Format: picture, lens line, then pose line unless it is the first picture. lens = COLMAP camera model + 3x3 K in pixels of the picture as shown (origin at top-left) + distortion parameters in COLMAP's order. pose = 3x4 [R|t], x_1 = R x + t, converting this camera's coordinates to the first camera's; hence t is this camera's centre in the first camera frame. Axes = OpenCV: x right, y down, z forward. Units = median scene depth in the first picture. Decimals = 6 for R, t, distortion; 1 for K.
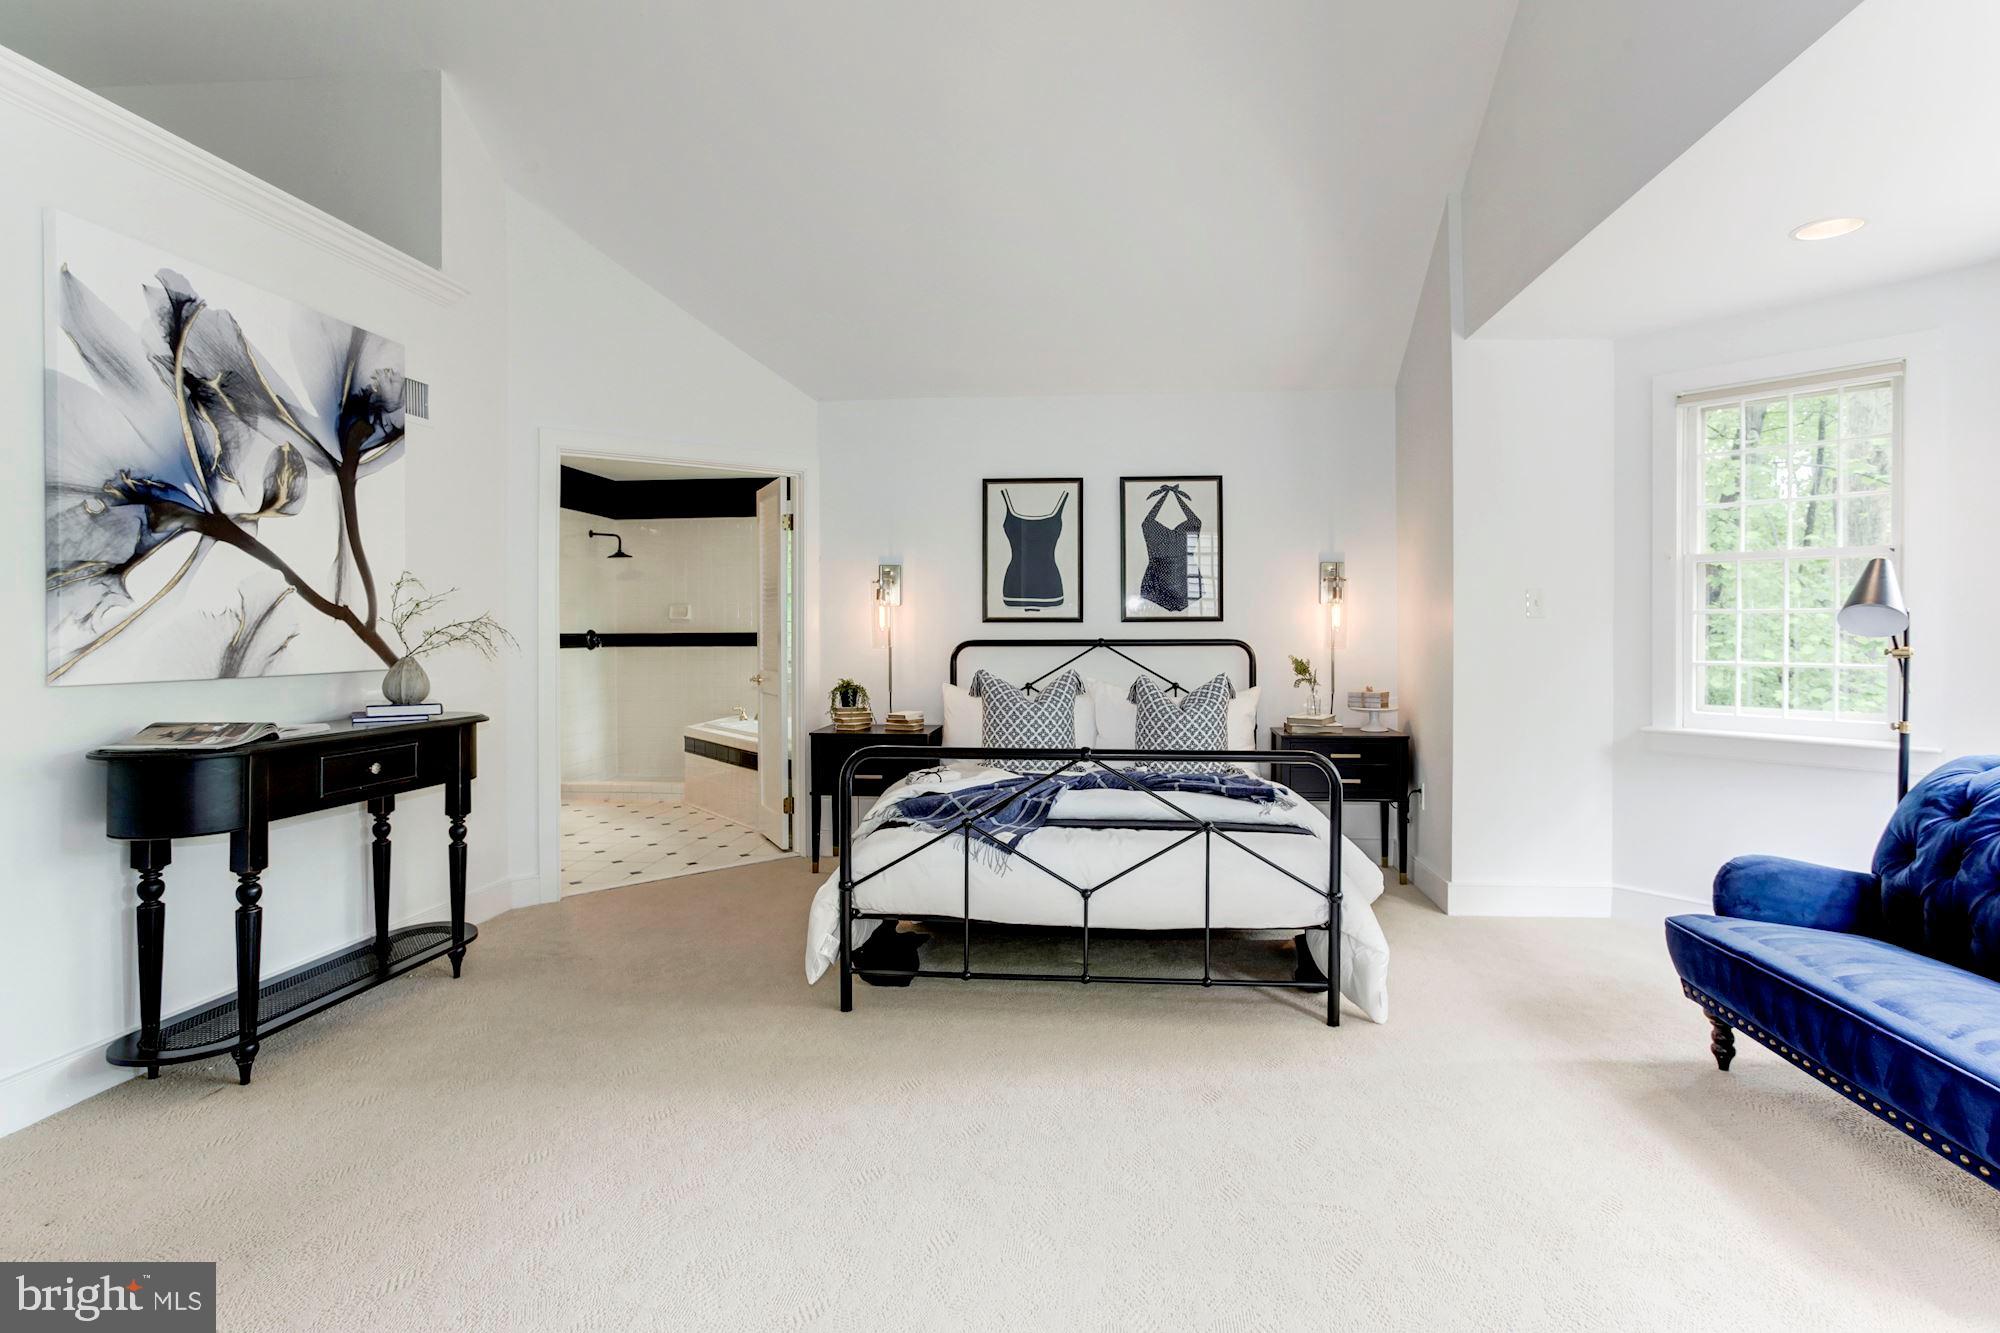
lens RADIAL K [[994.4, 0, 1010.3], [0, 994.4, 632.5], [0, 0, 1]] dist [0.000963, 0.000667]
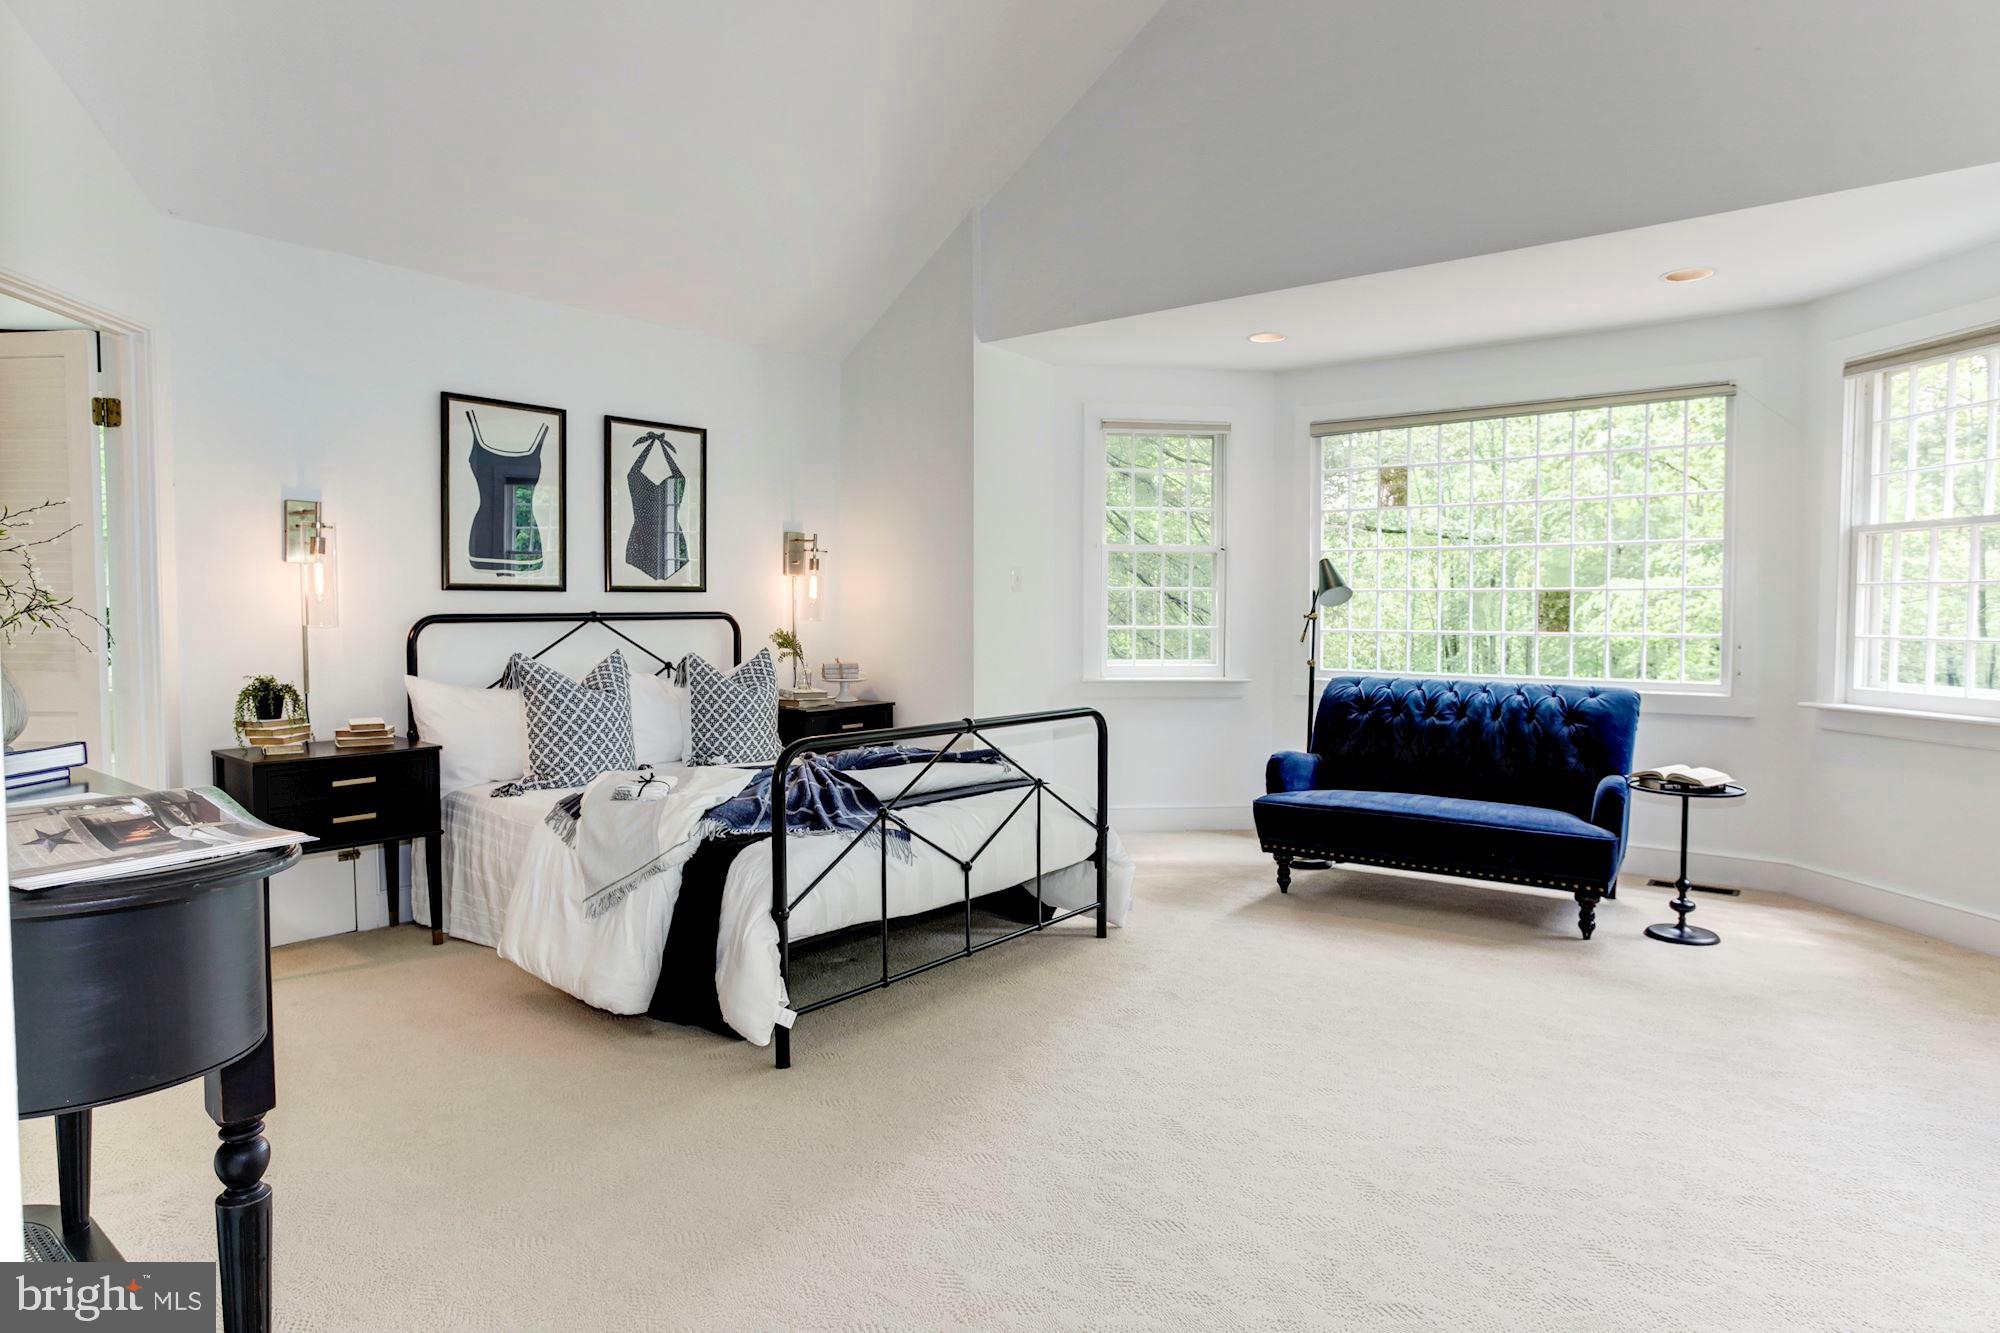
lens RADIAL K [[1132.5, 0, 993.5], [0, 1132.5, 660.0], [0, 0, 1]] dist [-0.038735, 0.022837]
pose [[0.569745, -0.038760, 0.820907, -0.480765], [-0.000193, 0.998881, 0.047297, 0.001860], [-0.821822, -0.027106, 0.569099, 0.200390]]
